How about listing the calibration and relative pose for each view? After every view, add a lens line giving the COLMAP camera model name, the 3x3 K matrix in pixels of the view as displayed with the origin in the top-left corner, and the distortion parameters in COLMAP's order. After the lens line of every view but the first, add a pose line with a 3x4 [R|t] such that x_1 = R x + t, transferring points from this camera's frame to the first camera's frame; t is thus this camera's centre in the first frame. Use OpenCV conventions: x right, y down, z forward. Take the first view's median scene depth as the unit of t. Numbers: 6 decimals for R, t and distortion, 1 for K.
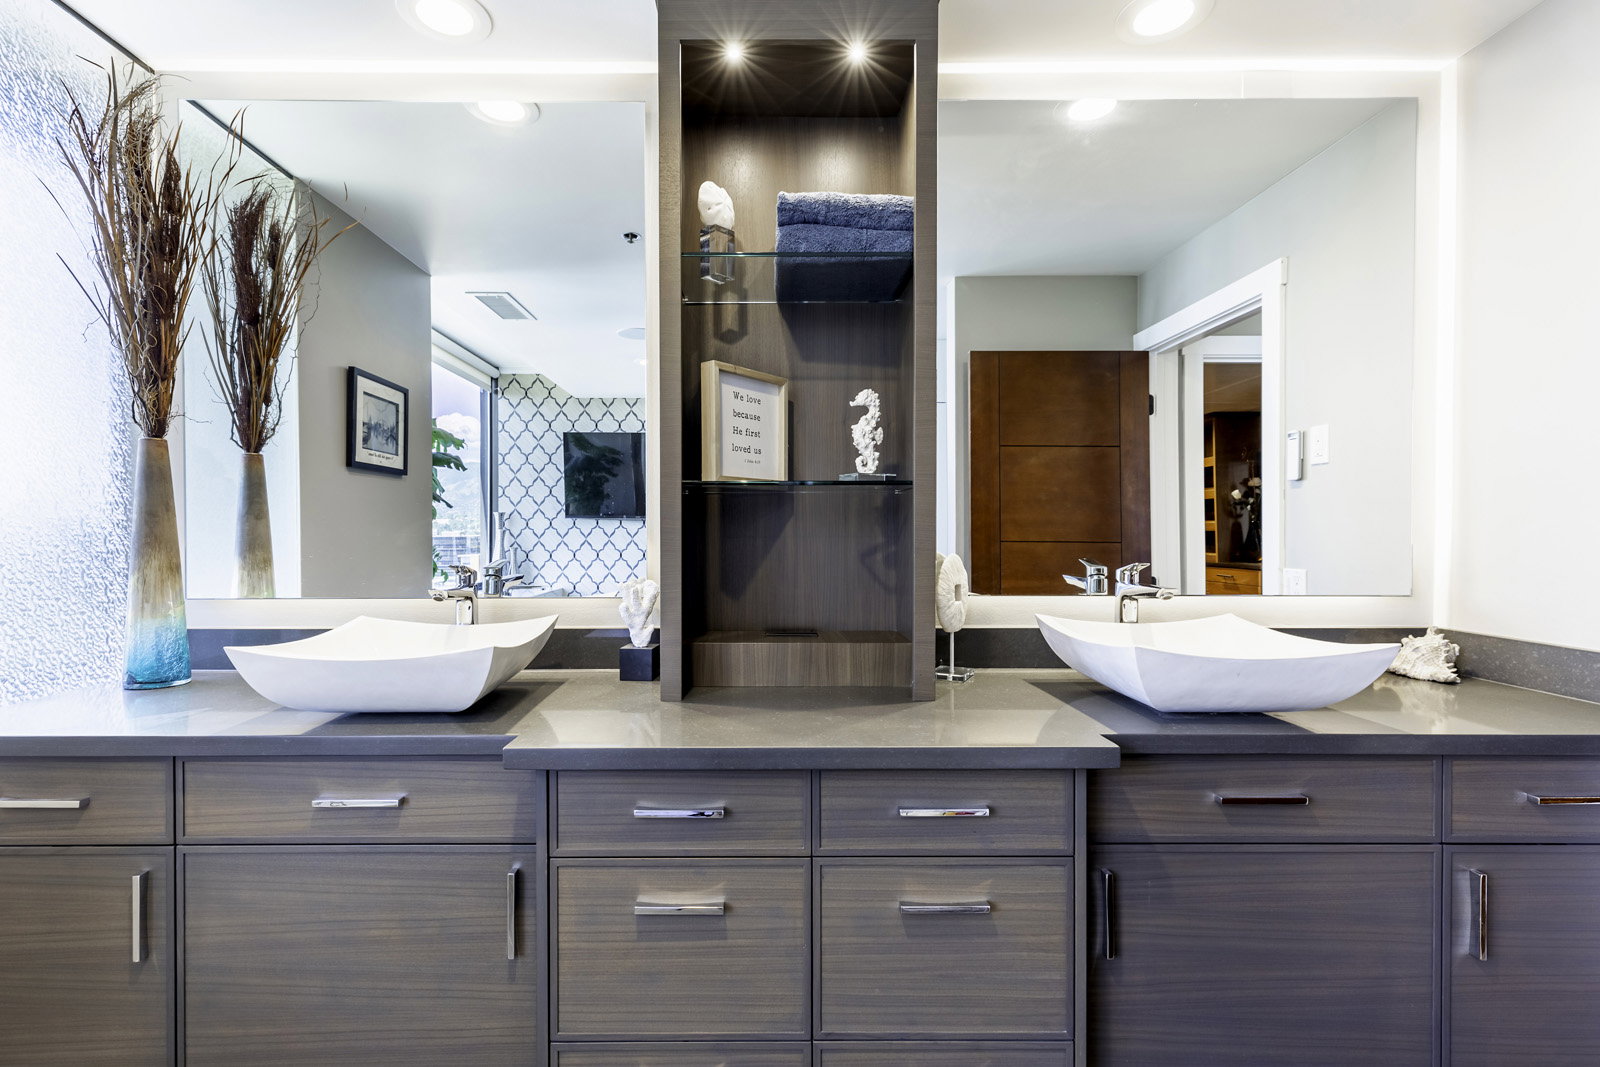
lens RADIAL K [[715.2, 0, 808.5], [0, 715.2, 518.2], [0, 0, 1]] dist [-0.000057, -0.000030]
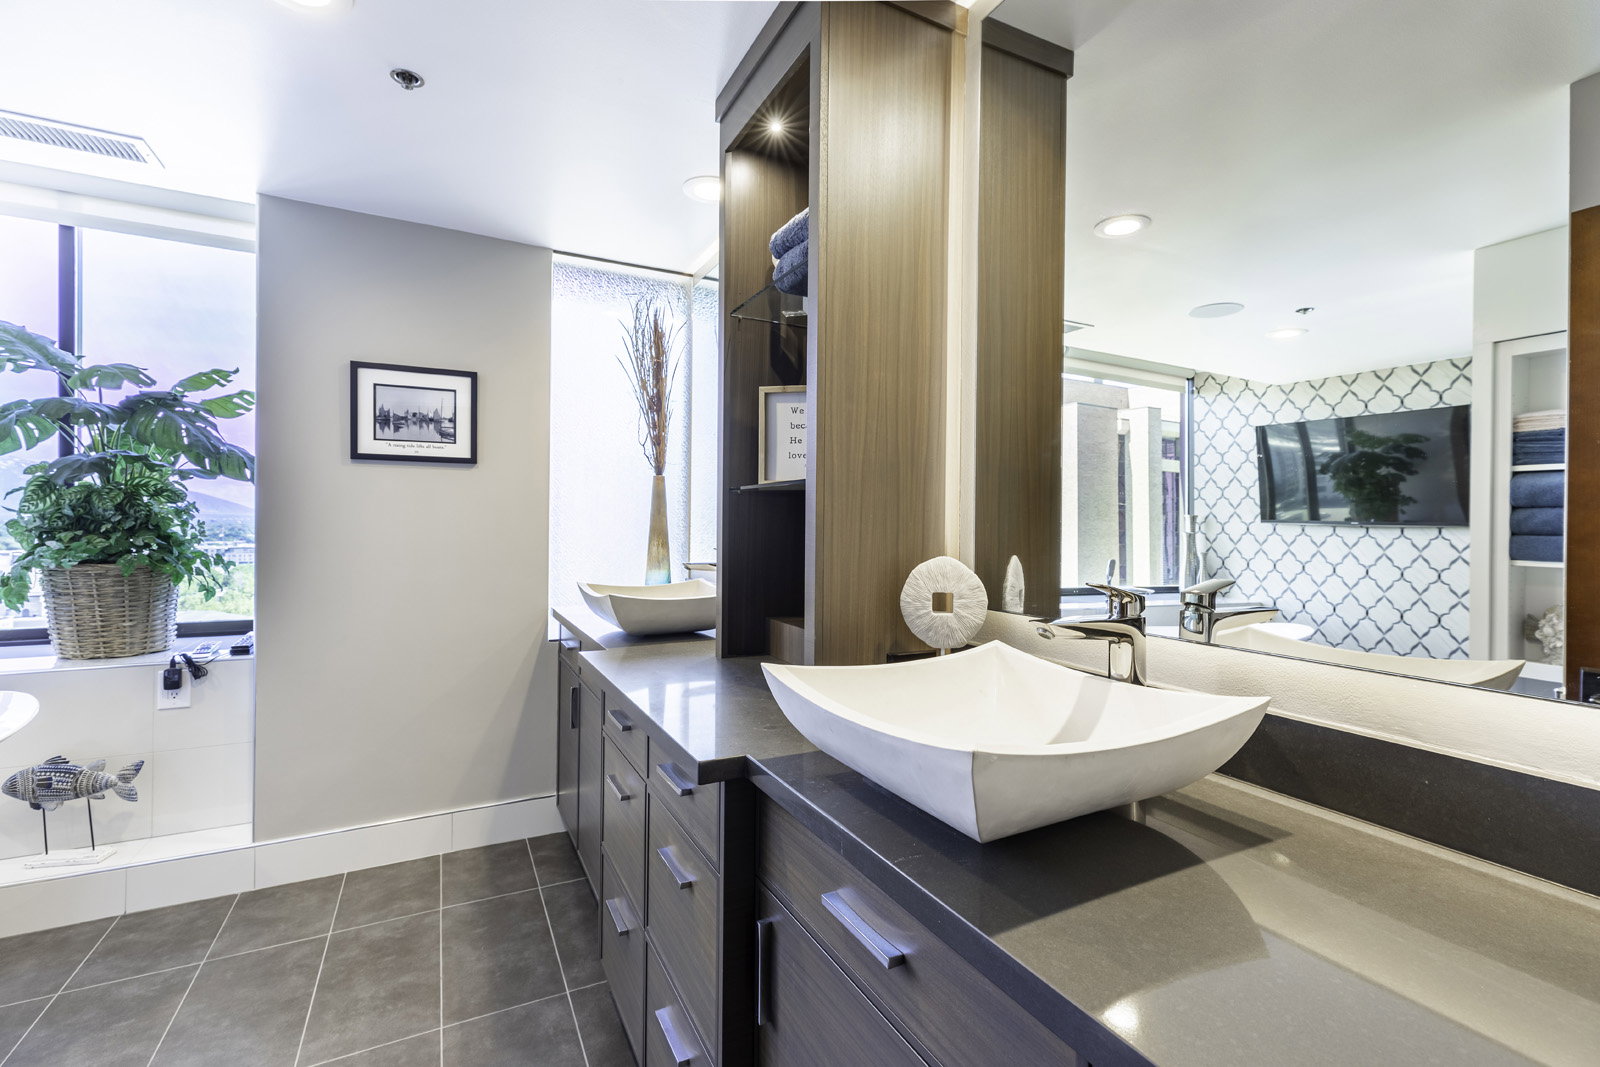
lens RADIAL K [[715.2, 0, 808.5], [0, 715.2, 518.2], [0, 0, 1]] dist [-0.000057, -0.000030]
pose [[0.407339, 0.013708, -0.913174, 0.238311], [-0.019839, 0.999784, 0.006158, -0.000097], [0.913062, 0.015608, 0.407523, 0.128068]]
